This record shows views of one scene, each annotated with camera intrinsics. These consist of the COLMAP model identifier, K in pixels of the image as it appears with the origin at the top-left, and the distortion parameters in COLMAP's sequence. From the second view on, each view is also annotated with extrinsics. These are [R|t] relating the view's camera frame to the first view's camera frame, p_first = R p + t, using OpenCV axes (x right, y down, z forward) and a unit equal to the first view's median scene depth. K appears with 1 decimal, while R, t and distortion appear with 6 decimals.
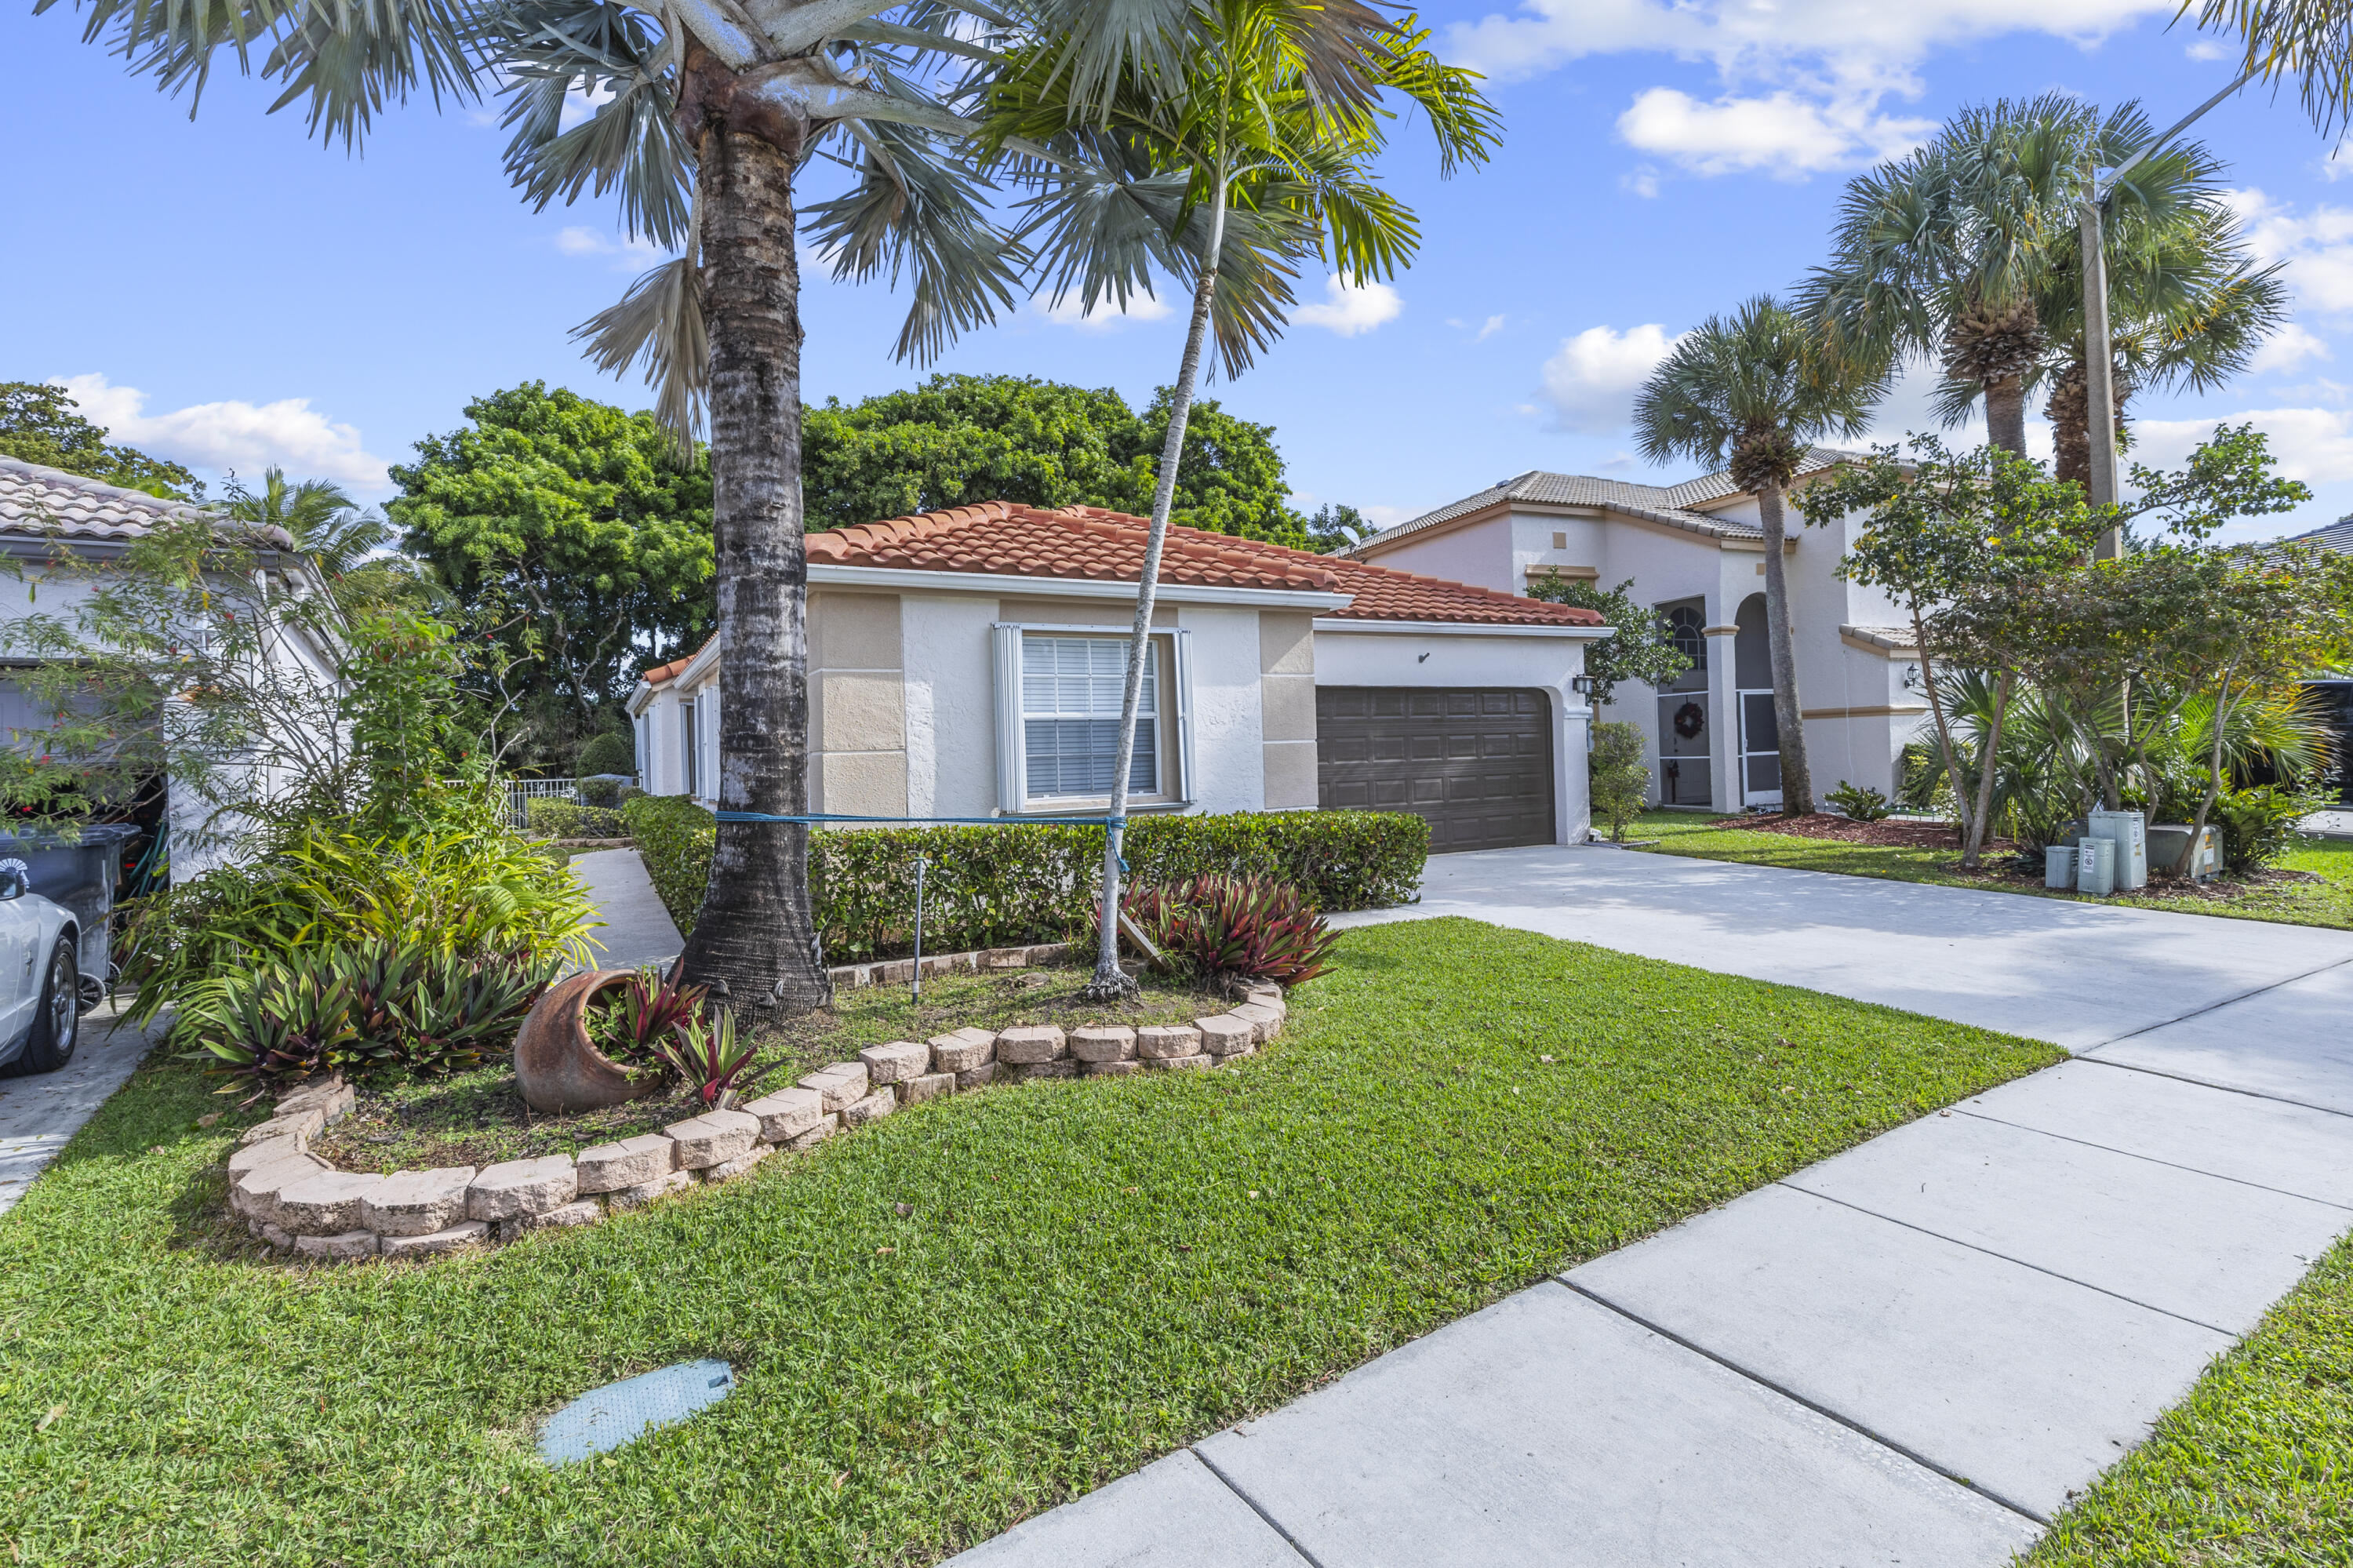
lens RADIAL K [[1058.9, 0, 1176.5], [0, 1058.9, 784.0], [0, 0, 1]] dist [0.004973, -0.000506]
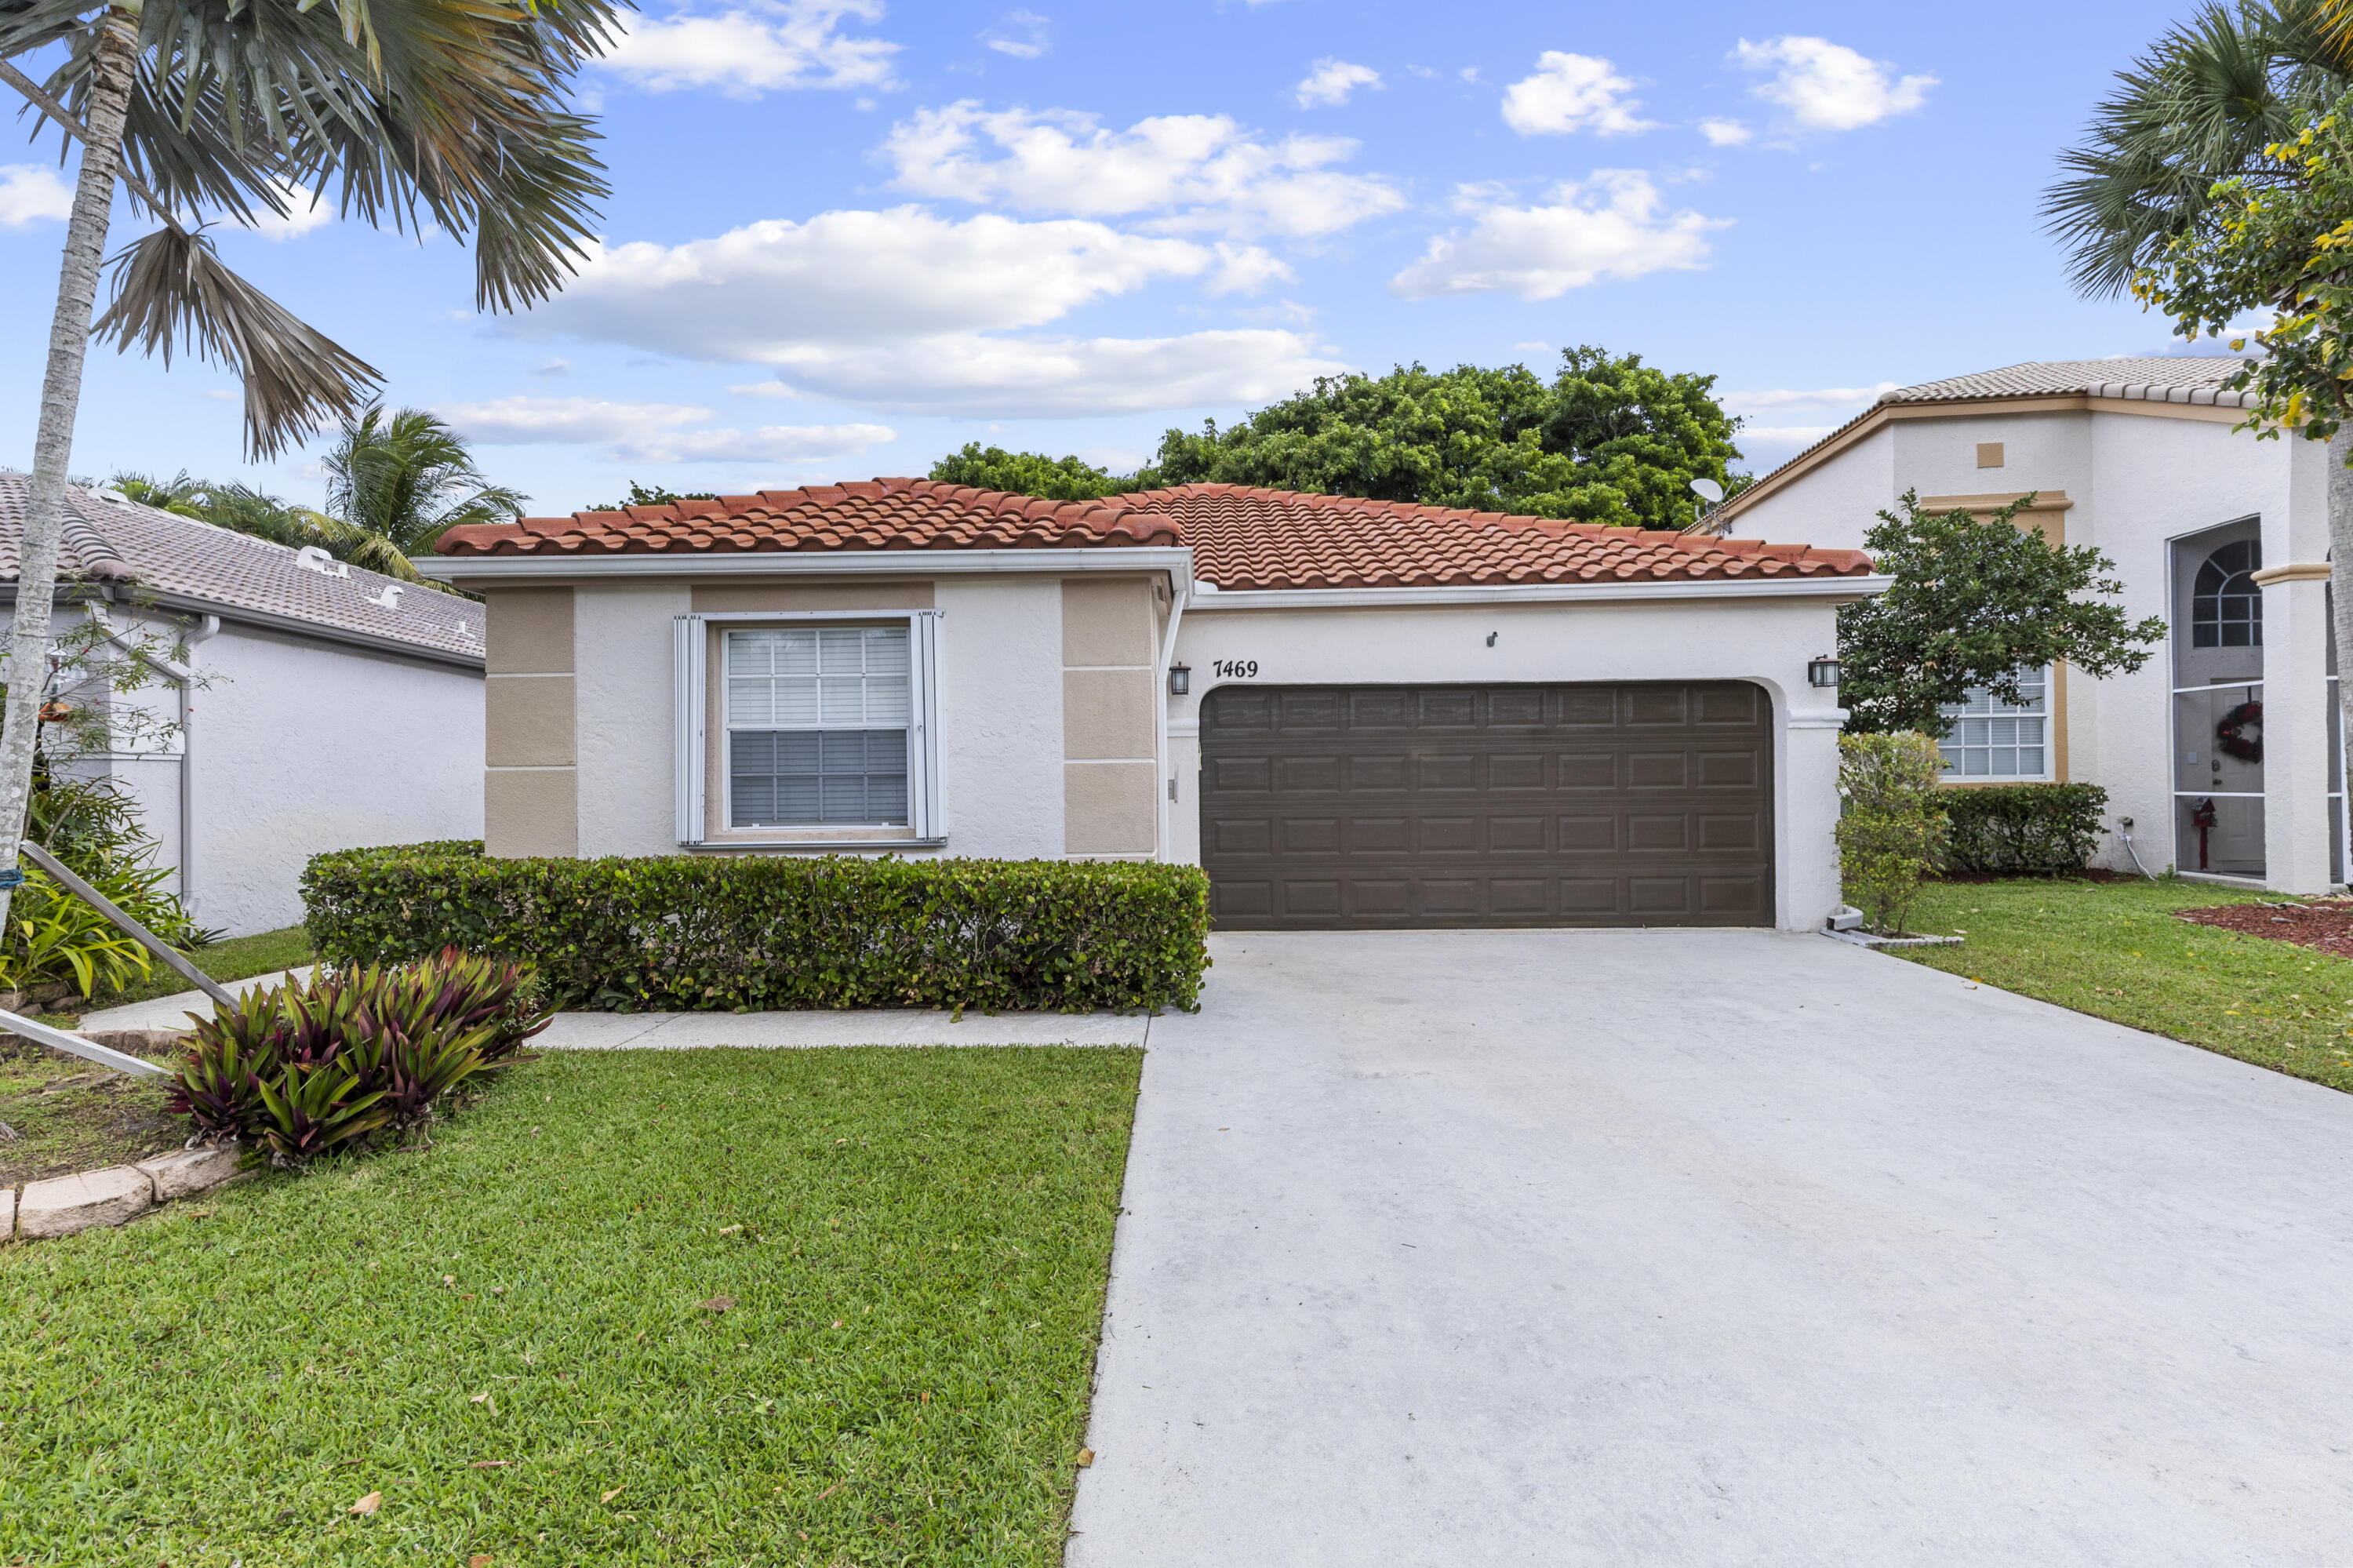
lens RADIAL K [[1058.9, 0, 1176.5], [0, 1058.9, 784.0], [0, 0, 1]] dist [0.004973, -0.000506]
pose [[0.878752, 0.016677, -0.476987, 0.261371], [-0.025958, 0.999580, -0.012874, -0.009053], [0.476572, 0.023695, 0.878816, 0.216808]]
